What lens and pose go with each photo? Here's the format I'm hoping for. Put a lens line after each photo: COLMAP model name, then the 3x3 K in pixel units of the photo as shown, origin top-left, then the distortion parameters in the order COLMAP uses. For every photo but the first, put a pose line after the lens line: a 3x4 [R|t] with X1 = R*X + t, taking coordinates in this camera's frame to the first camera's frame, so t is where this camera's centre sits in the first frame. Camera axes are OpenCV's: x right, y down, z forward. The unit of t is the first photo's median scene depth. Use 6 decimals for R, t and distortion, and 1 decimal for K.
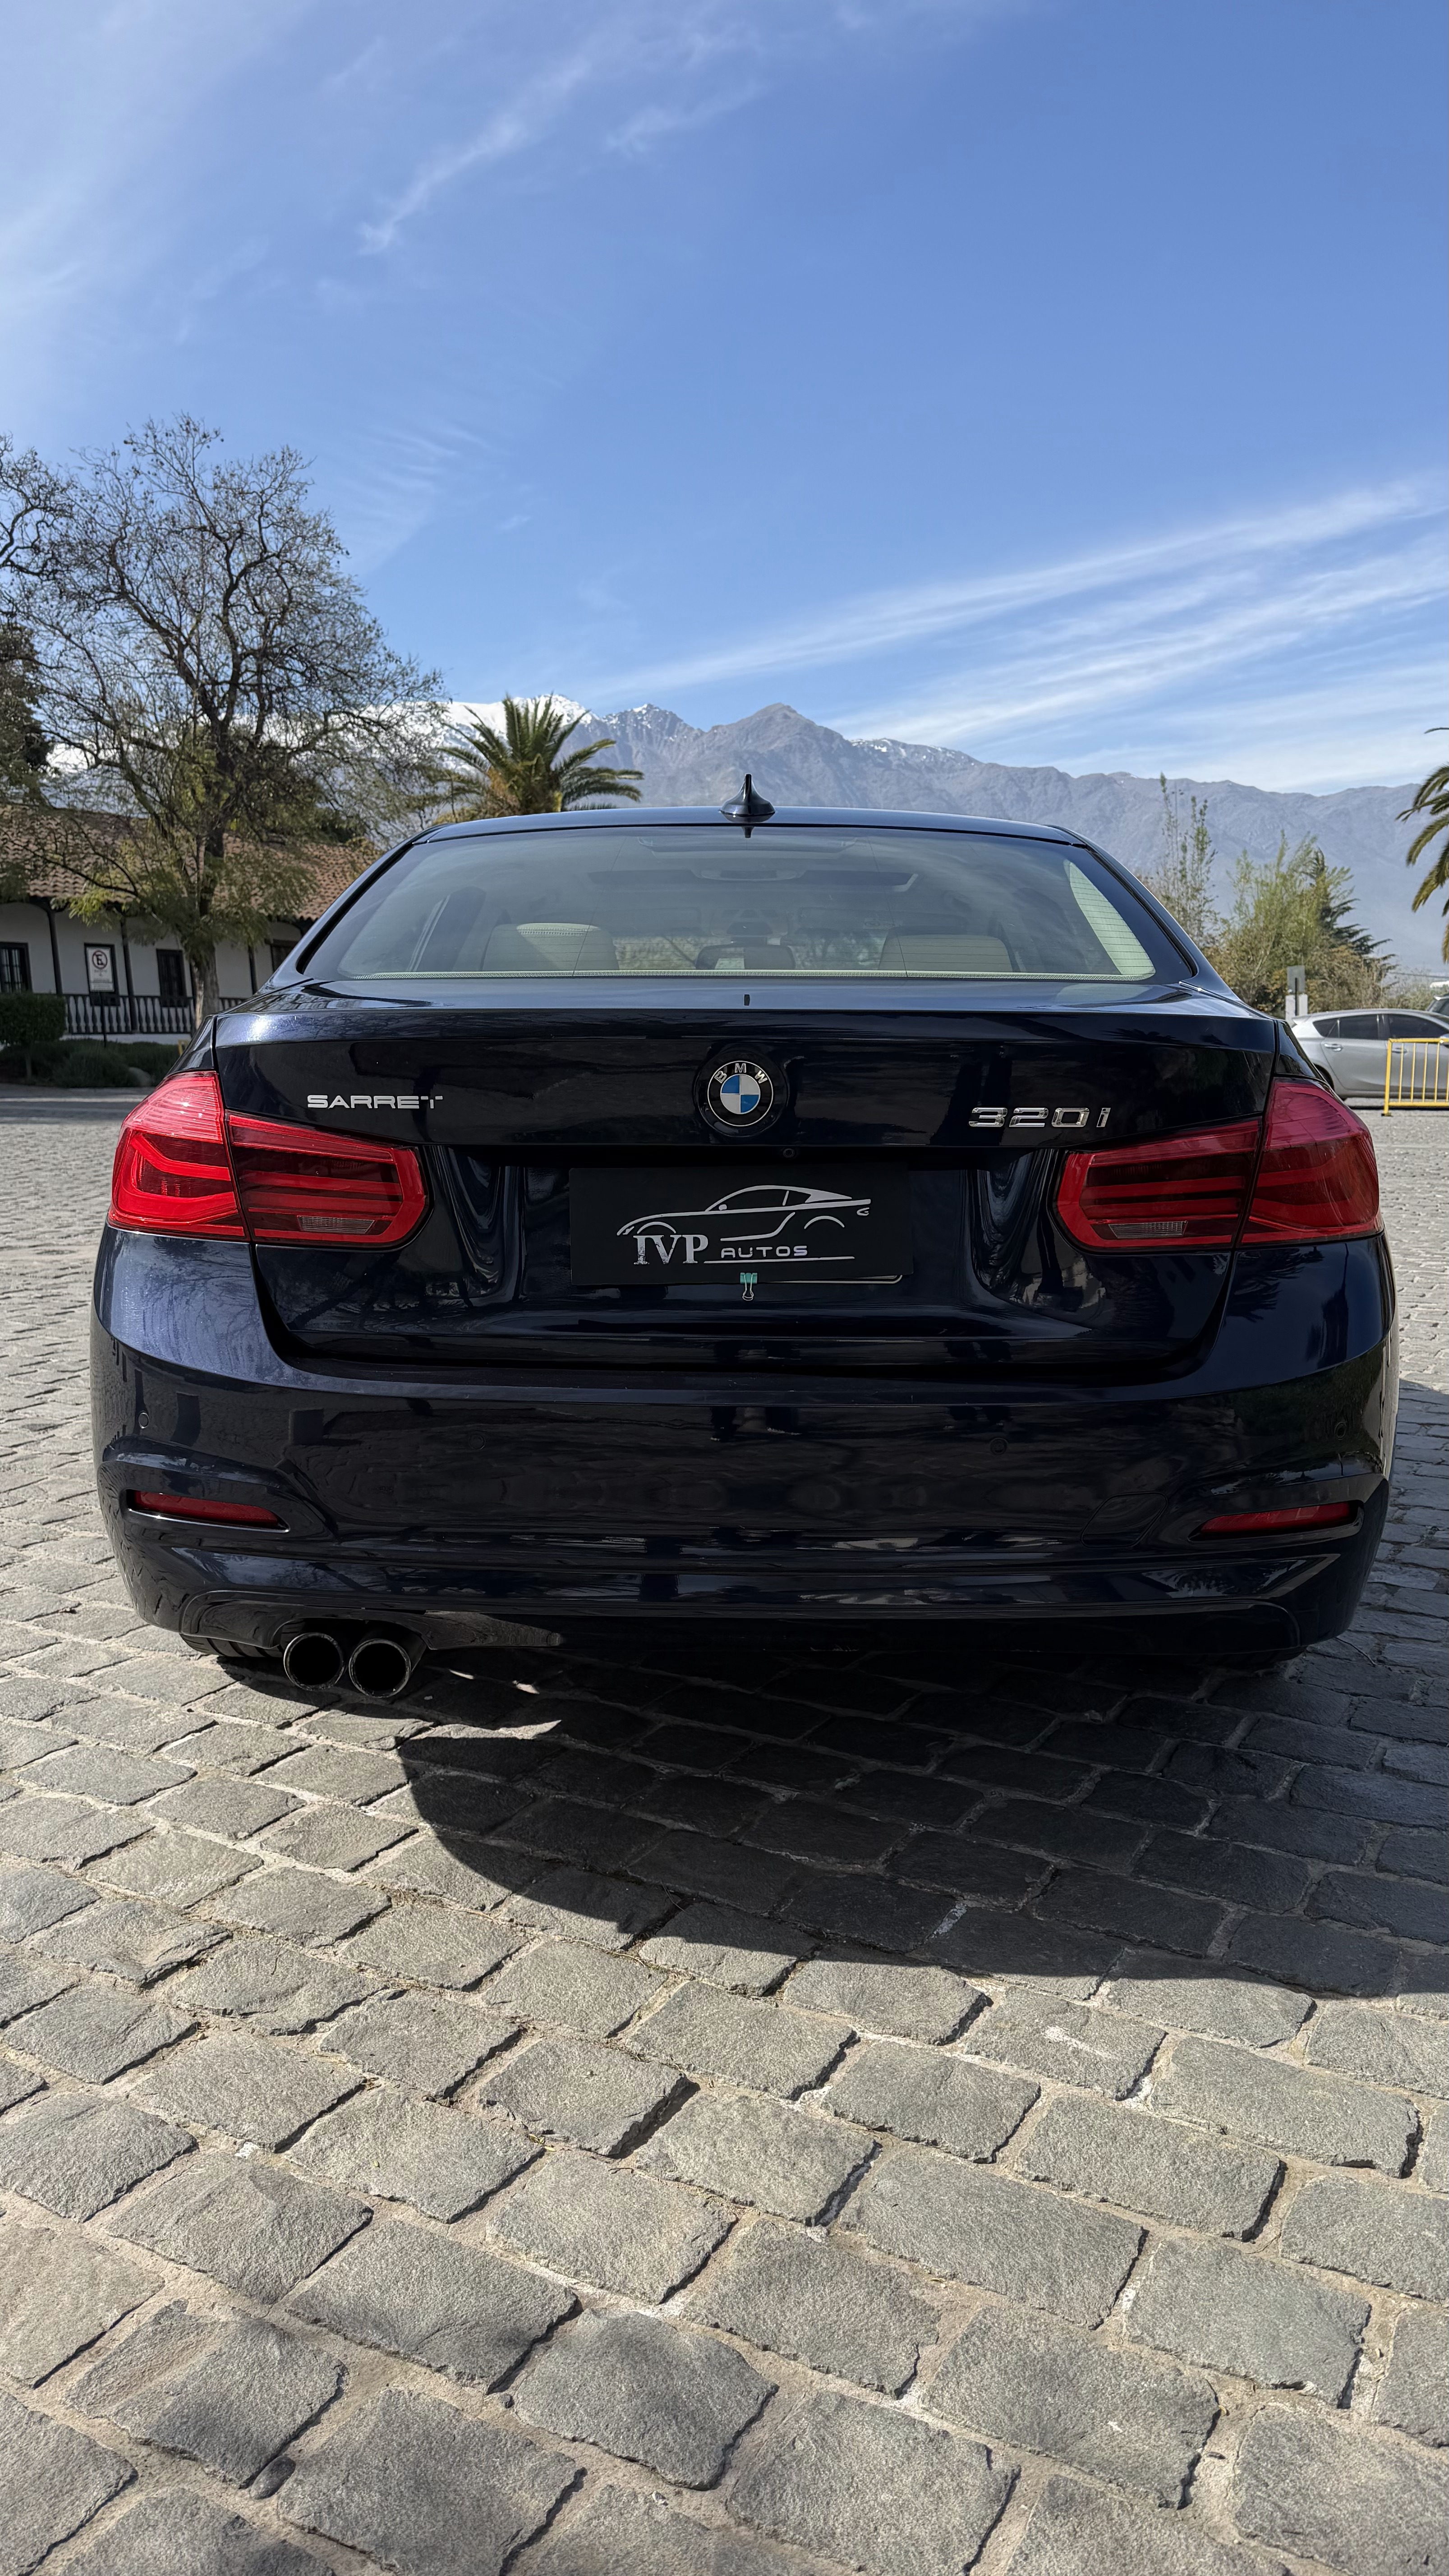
lens RADIAL K [[1846.9, 0, 730.9], [0, 1846.9, 1292.3], [0, 0, 1]] dist [0.009411, -0.031630]
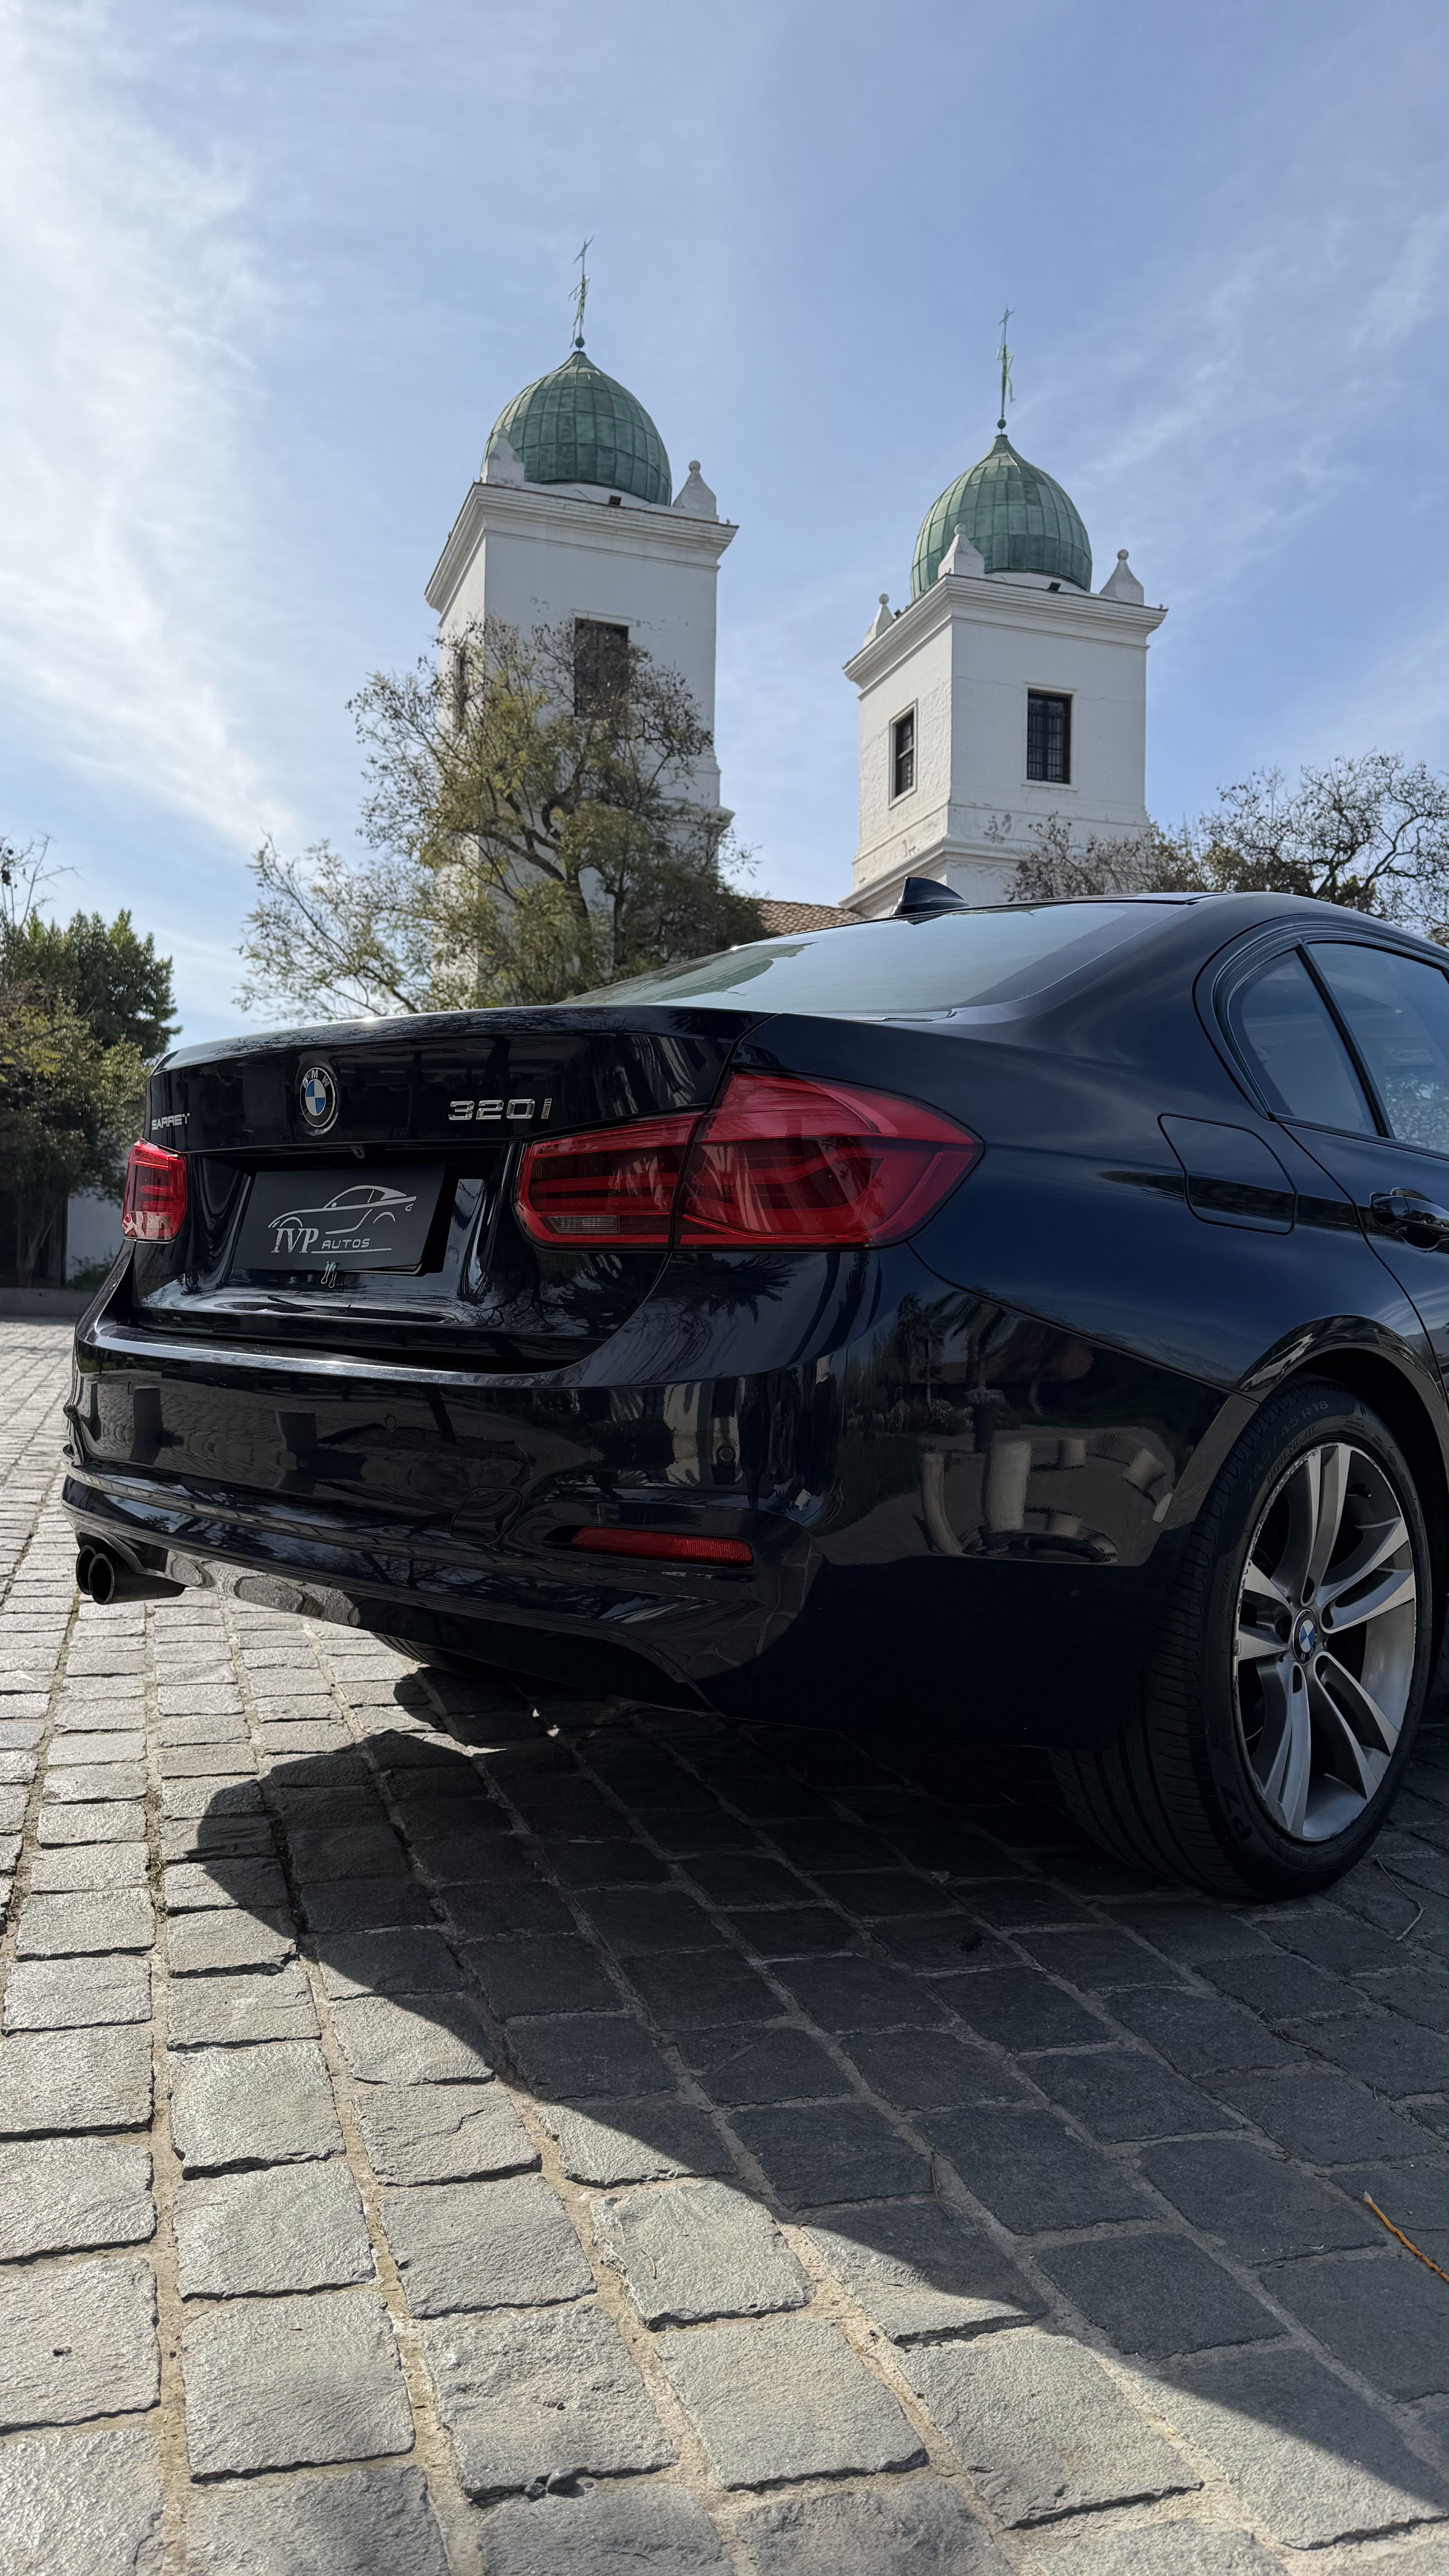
lens RADIAL K [[1846.9, 0, 722.2], [0, 1846.9, 1292.1], [0, 0, 1]] dist [0.009411, -0.031630]
pose [[0.734832, 0.028655, -0.677643, 0.923433], [-0.135558, 0.985154, -0.105339, 0.091048], [0.664564, 0.169267, 0.727807, 0.358764]]
